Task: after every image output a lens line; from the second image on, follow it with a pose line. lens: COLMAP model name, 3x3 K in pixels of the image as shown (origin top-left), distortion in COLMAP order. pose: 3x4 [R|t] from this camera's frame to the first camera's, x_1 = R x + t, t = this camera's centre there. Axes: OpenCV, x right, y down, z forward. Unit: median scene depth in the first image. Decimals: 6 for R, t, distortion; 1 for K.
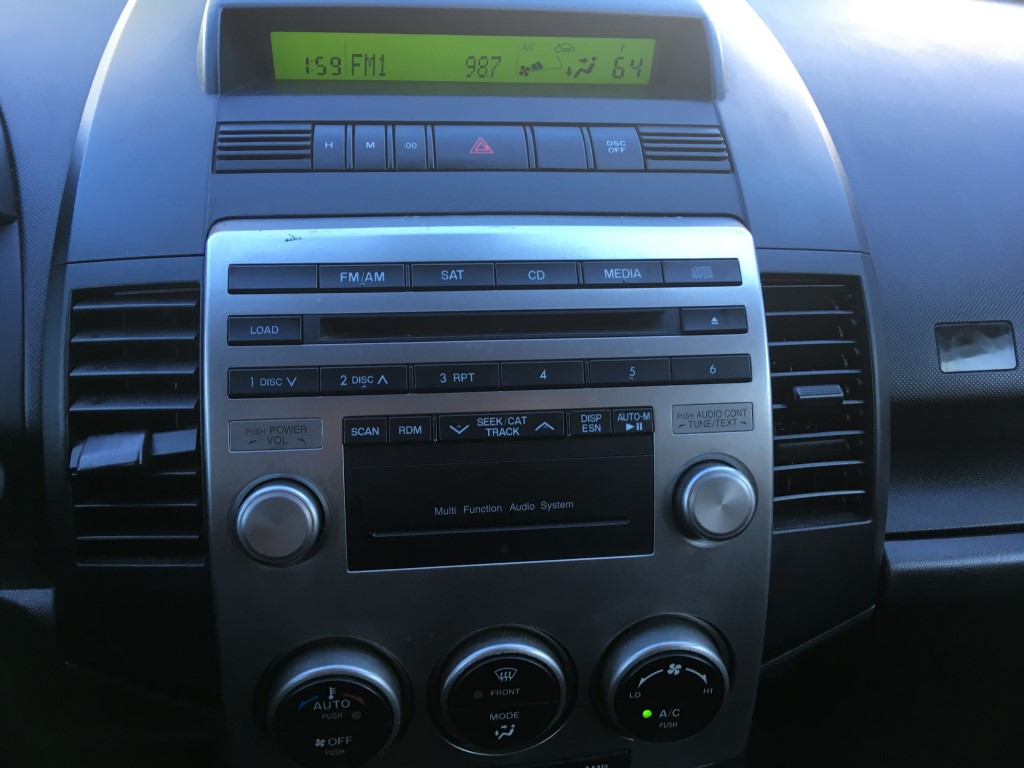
lens RADIAL K [[871.5, 0, 509.2], [0, 871.5, 383.3], [0, 0, 1]] dist [0.120901, -0.190365]
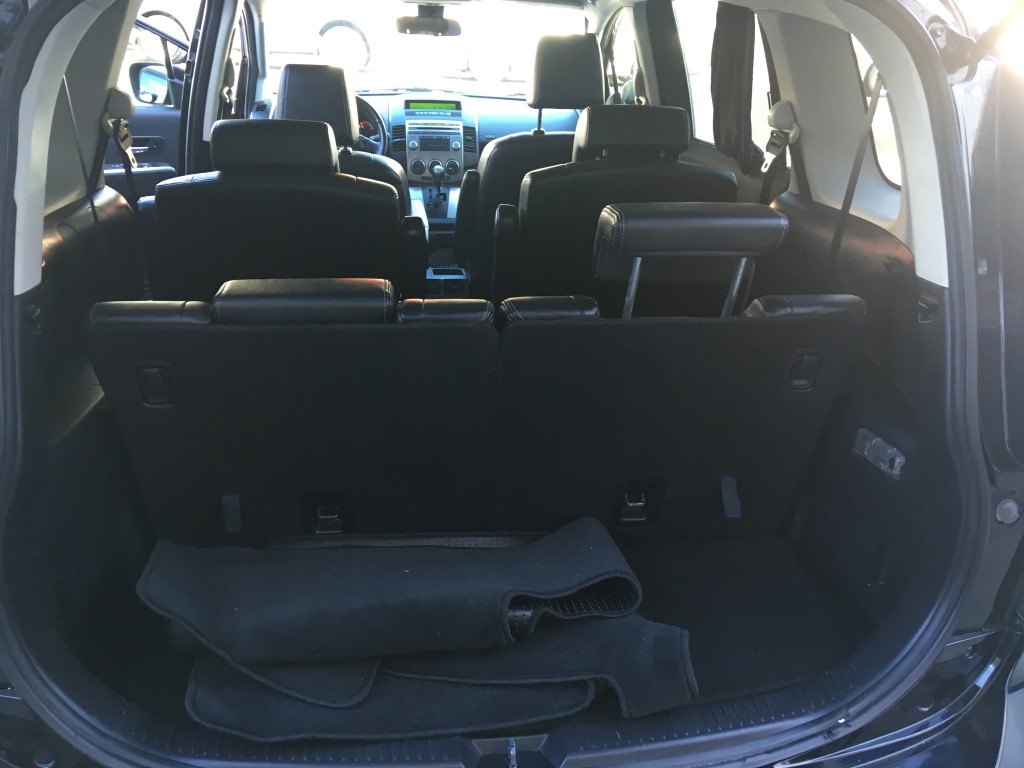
lens RADIAL K [[871.5, 0, 509.2], [0, 871.5, 383.3], [0, 0, 1]] dist [0.120901, -0.190365]
pose [[0.999931, -0.008685, -0.007930, 0.892763], [0.007654, 0.992506, -0.121956, 4.033957], [0.008930, 0.121887, 0.992504, -8.588438]]
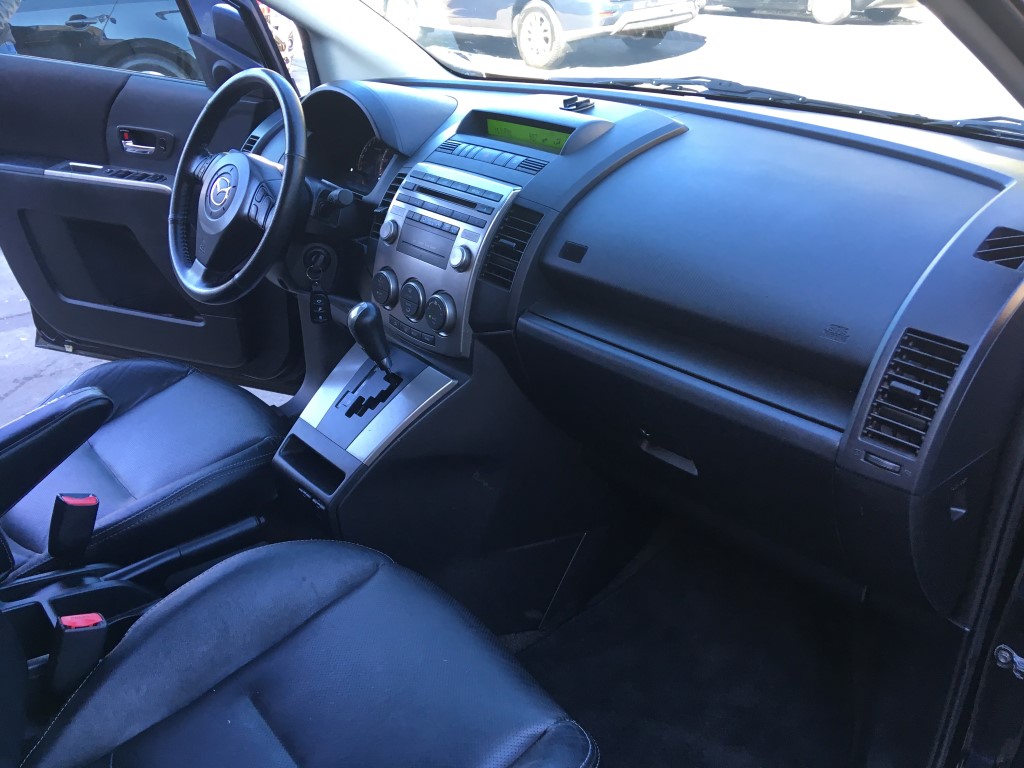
lens RADIAL K [[871.5, 0, 509.2], [0, 871.5, 383.3], [0, 0, 1]] dist [0.120901, -0.190365]
pose [[0.542698, 0.319888, -0.776627, 3.037638], [-0.409103, 0.908215, 0.088212, 0.193146], [0.733562, 0.269848, 0.623754, -0.797749]]
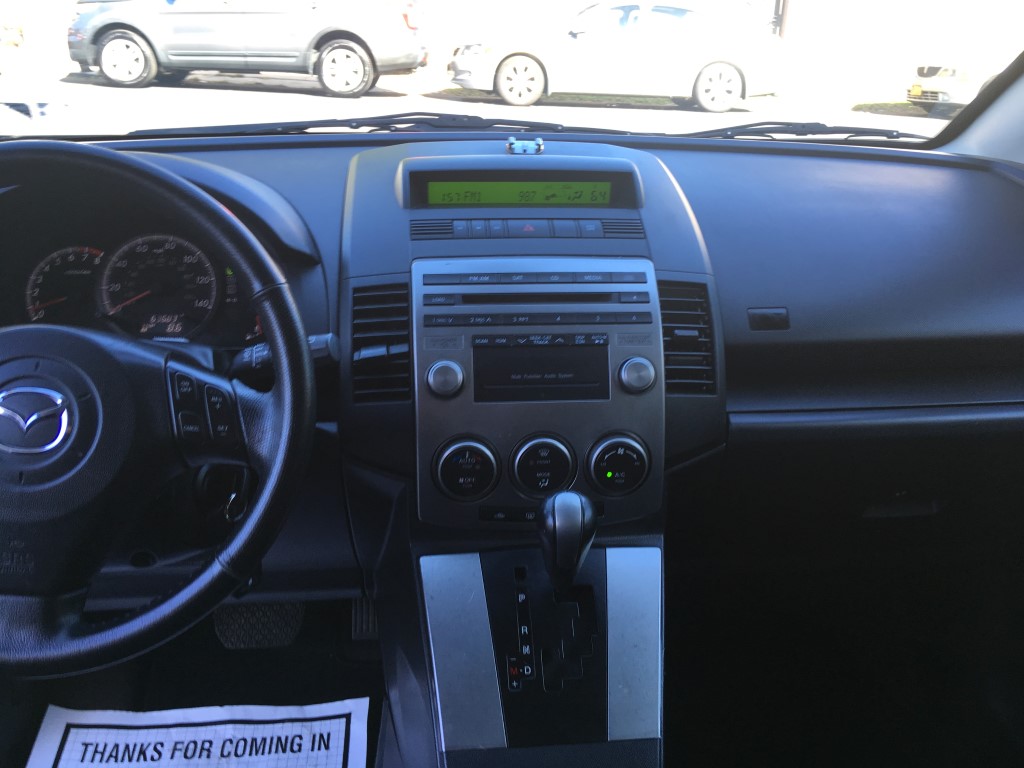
lens RADIAL K [[856.8, 0, 512.0], [0, 856.8, 384.0], [0, 0, 1]] dist [0.000016, -0.000556]
pose [[0.999605, -0.014033, -0.024335, -0.028880], [0.009856, 0.986414, -0.163981, 0.505262], [0.026305, 0.163676, 0.986163, -1.135614]]
